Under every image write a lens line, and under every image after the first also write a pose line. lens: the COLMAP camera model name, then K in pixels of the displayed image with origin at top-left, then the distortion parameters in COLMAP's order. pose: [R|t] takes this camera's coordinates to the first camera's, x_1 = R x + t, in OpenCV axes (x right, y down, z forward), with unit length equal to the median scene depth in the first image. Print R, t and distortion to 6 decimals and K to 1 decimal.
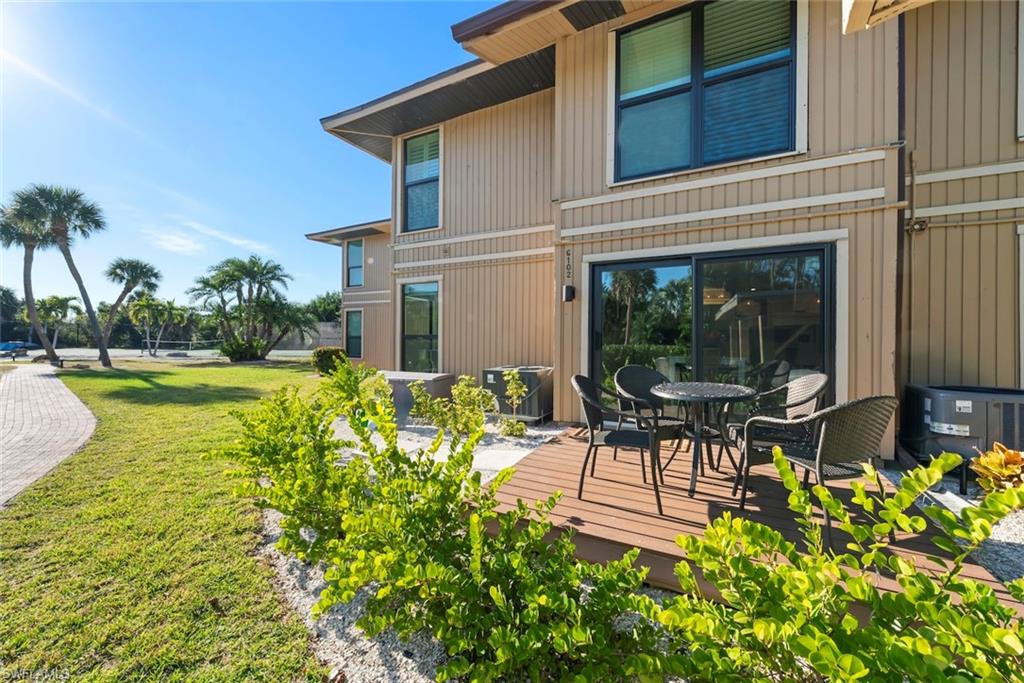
lens RADIAL K [[392.1, 0, 512.0], [0, 392.1, 341.5], [0, 0, 1]] dist [-0.001390, 0.000027]
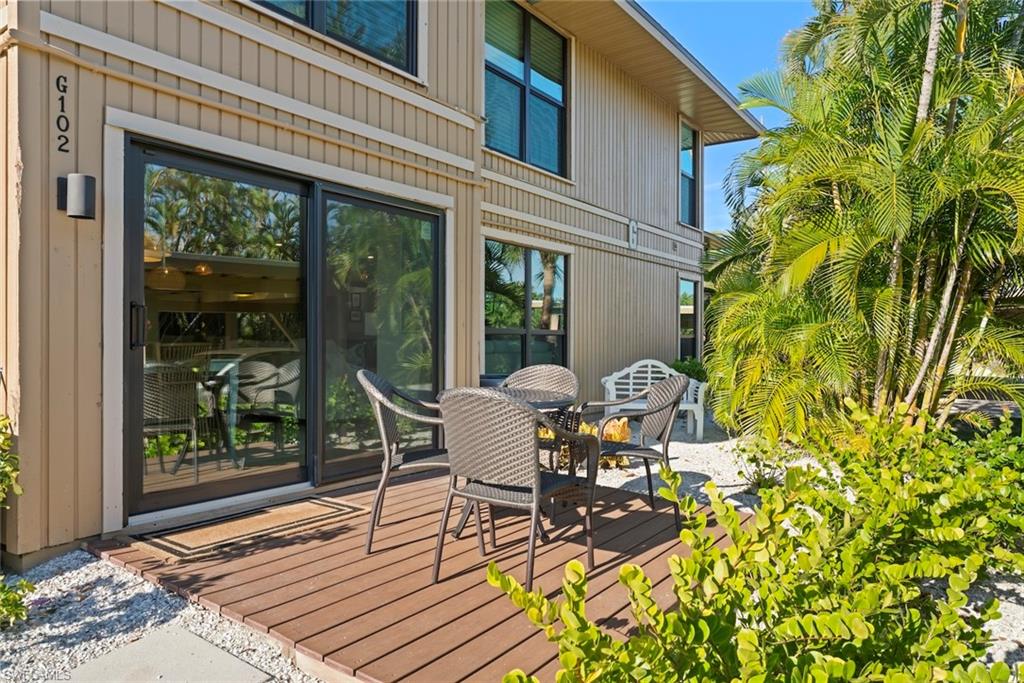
lens RADIAL K [[677.7, 0, 512.0], [0, 677.7, 341.5], [0, 0, 1]] dist [0.005081, 0.000728]
pose [[0.134660, -0.004334, 0.990882, -0.554287], [0.004631, 0.999982, 0.003745, 0.018586], [-0.990881, 0.004085, 0.134678, 0.643626]]
